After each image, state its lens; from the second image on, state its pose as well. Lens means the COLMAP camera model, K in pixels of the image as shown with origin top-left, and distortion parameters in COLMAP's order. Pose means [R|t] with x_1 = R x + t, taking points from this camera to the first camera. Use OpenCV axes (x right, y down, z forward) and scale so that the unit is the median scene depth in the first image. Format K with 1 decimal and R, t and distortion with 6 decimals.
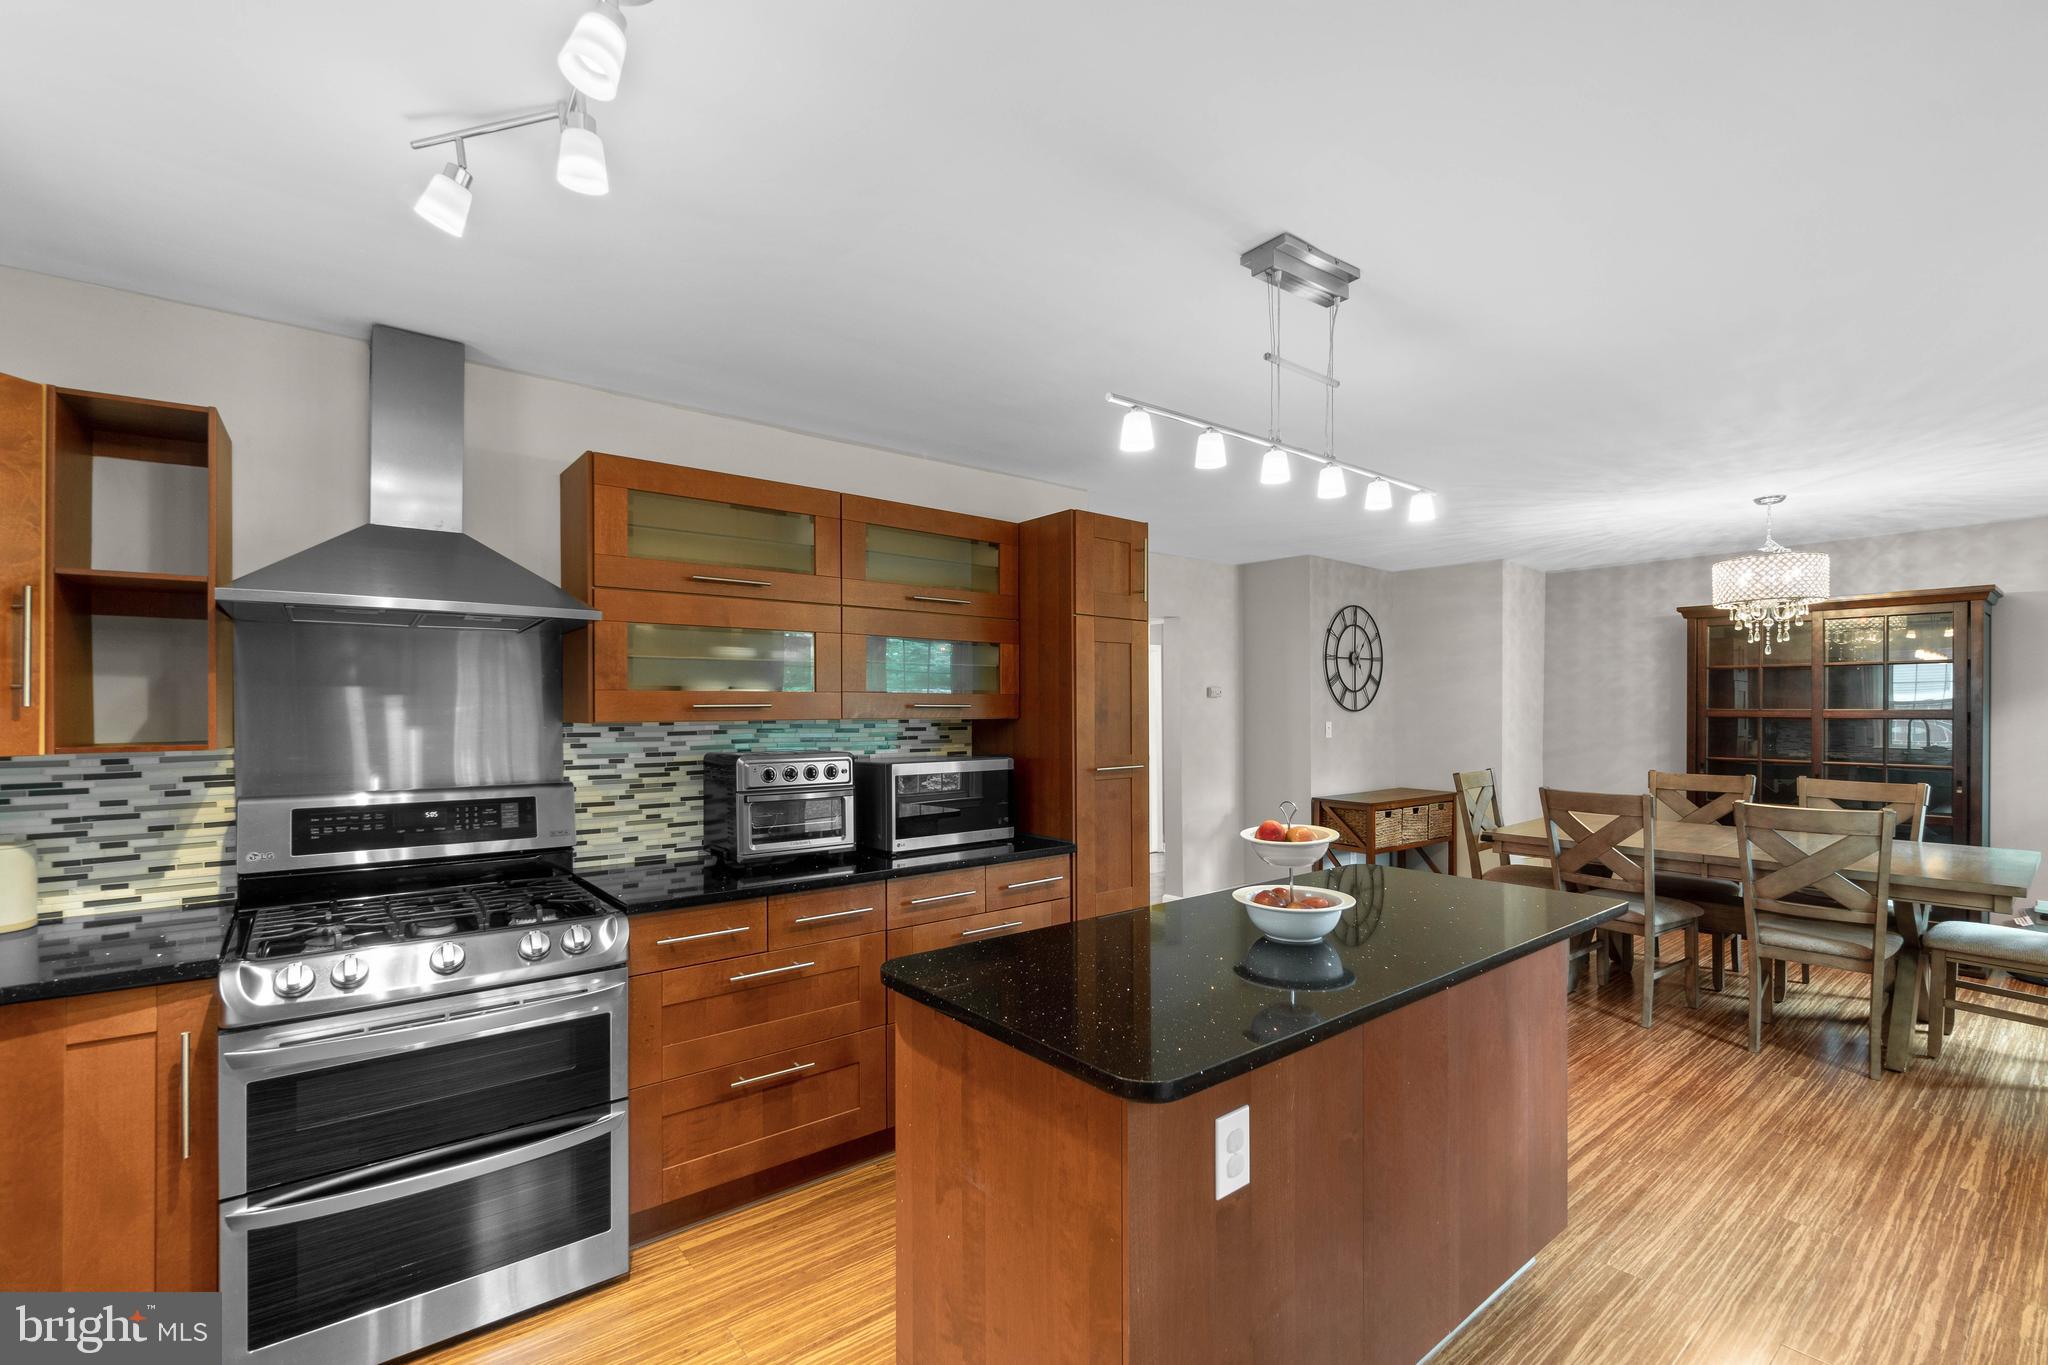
lens RADIAL K [[888.7, 0, 1014.7], [0, 888.7, 708.7], [0, 0, 1]] dist [-0.003066, 0.001079]
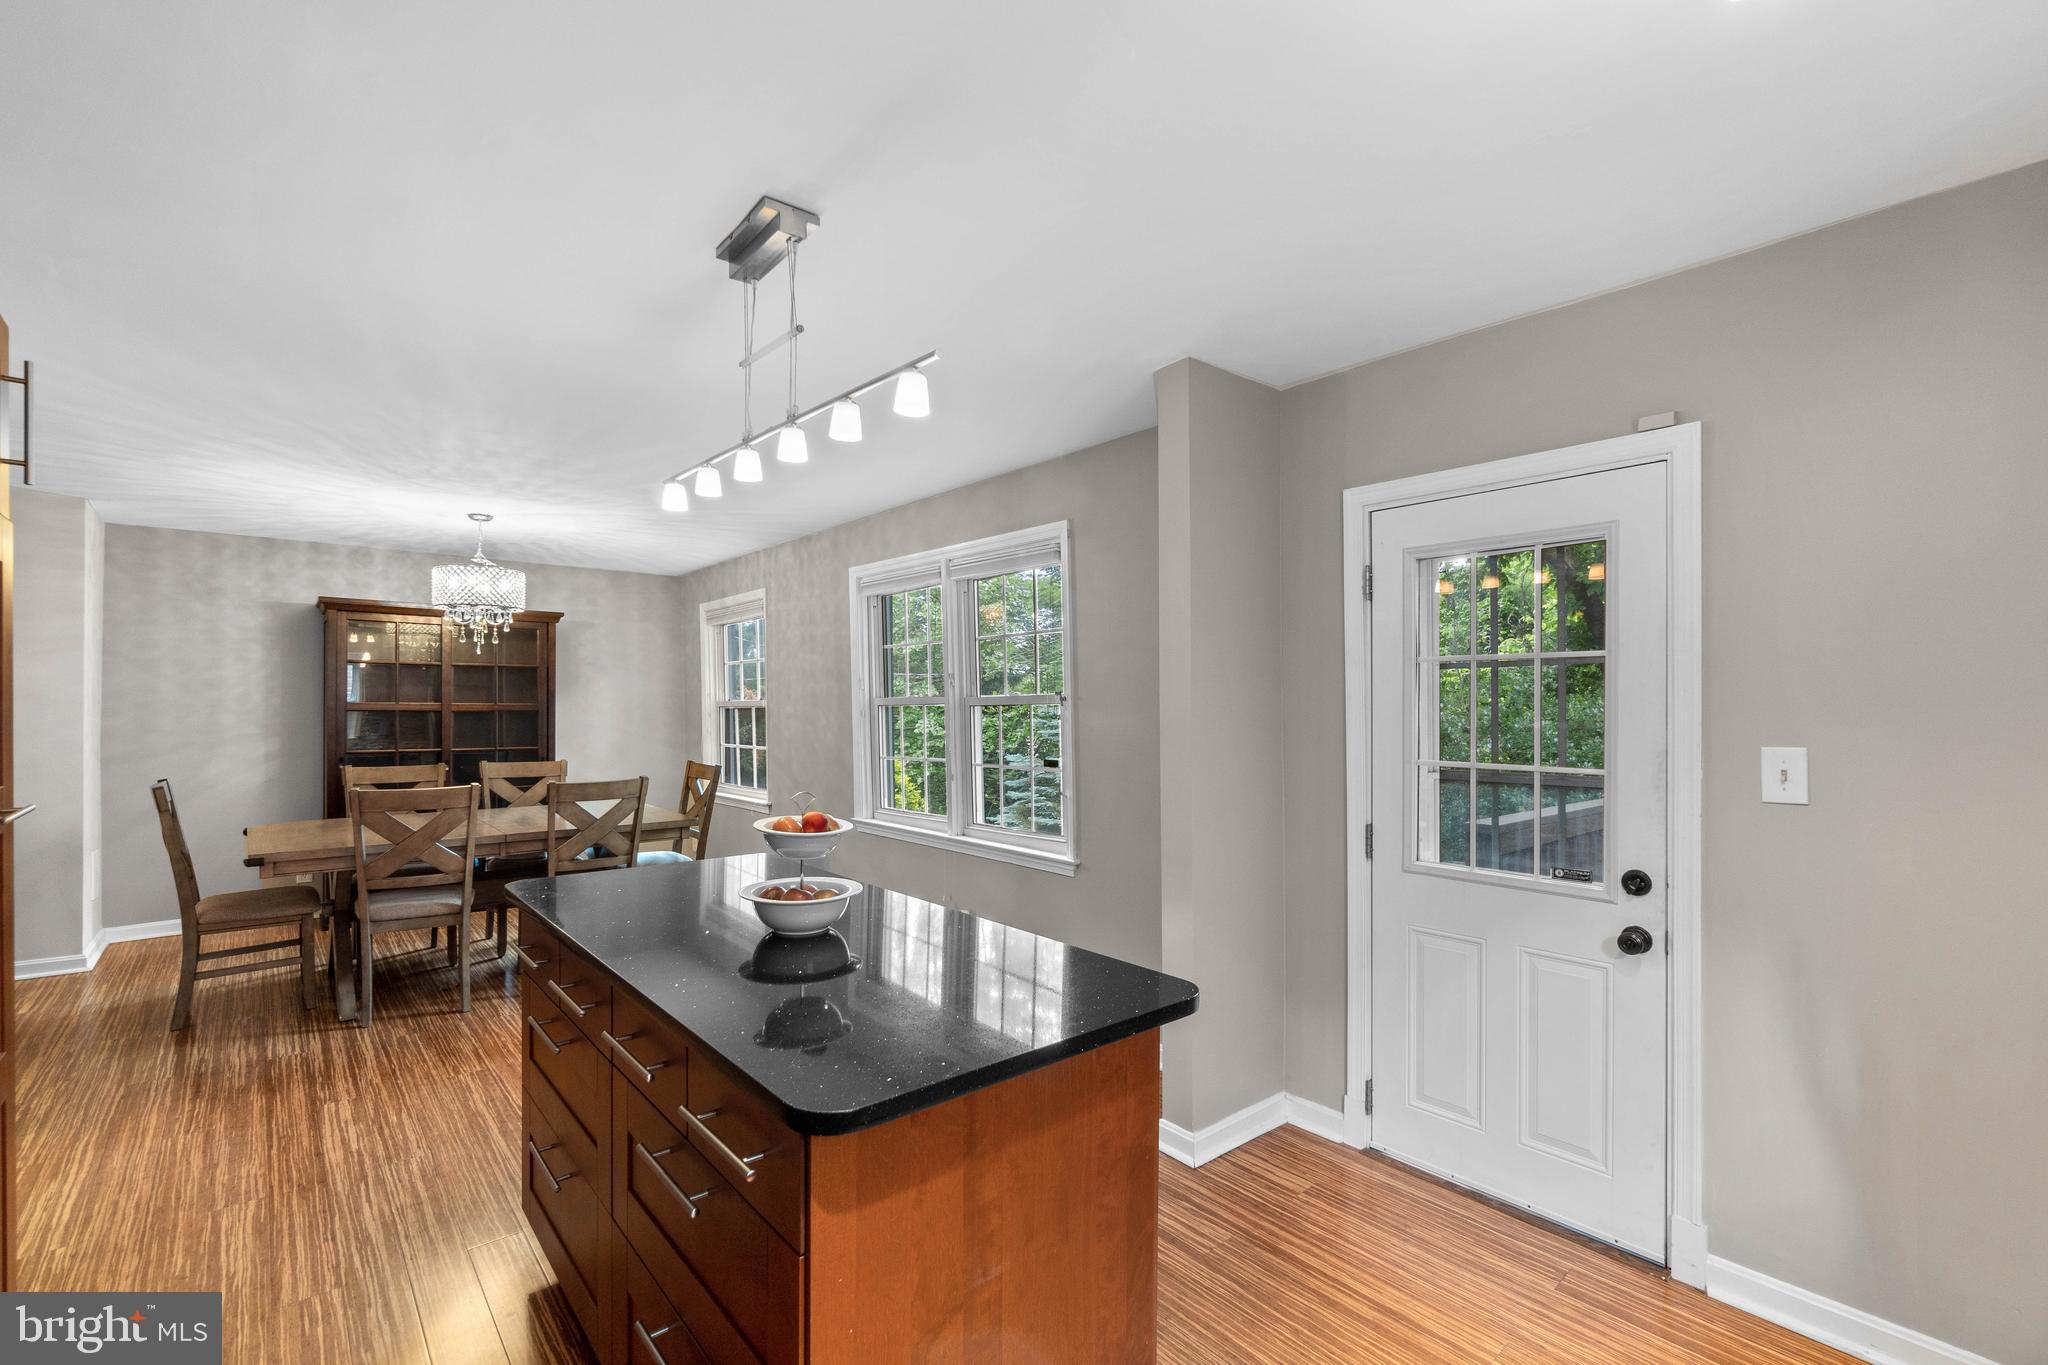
lens RADIAL K [[888.7, 0, 1022.4], [0, 888.7, 709.8], [0, 0, 1]] dist [-0.003066, 0.001079]
pose [[-0.040017, -0.003274, 0.999194, -0.337910], [-0.002010, 0.999993, 0.003196, 0.004996], [-0.999197, -0.001881, -0.040023, 0.395077]]
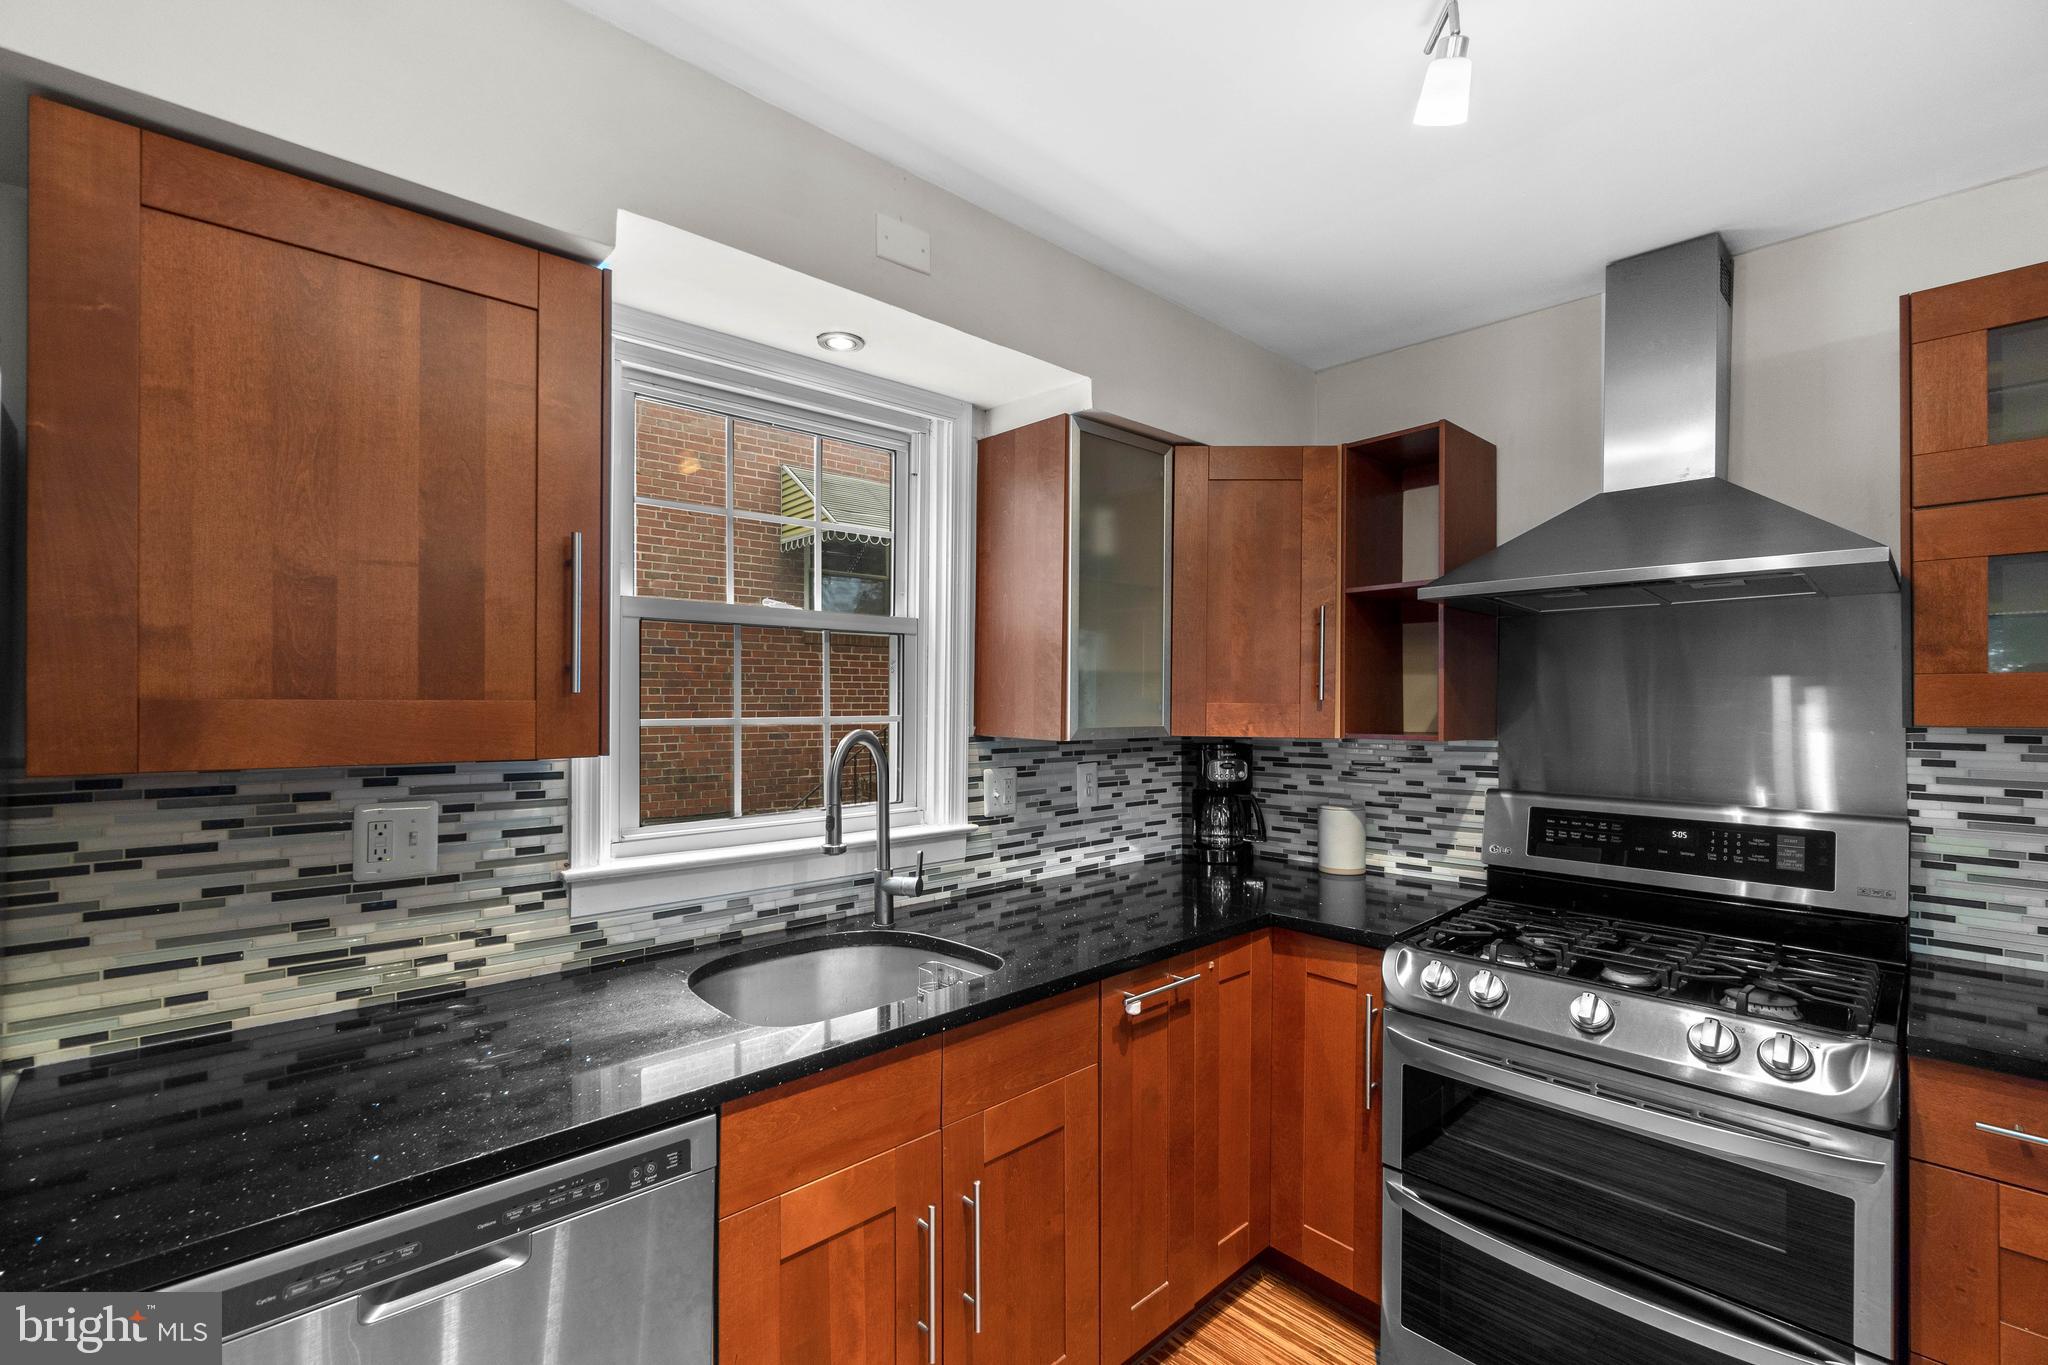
lens RADIAL K [[888.7, 0, 1025.5], [0, 888.7, 695.7], [0, 0, 1]] dist [-0.003066, 0.001079]
pose [[0.092511, -0.006854, -0.995688, 0.056514], [-0.006366, 0.999952, -0.007475, 0.001729], [0.995691, 0.007030, 0.092462, 0.206749]]
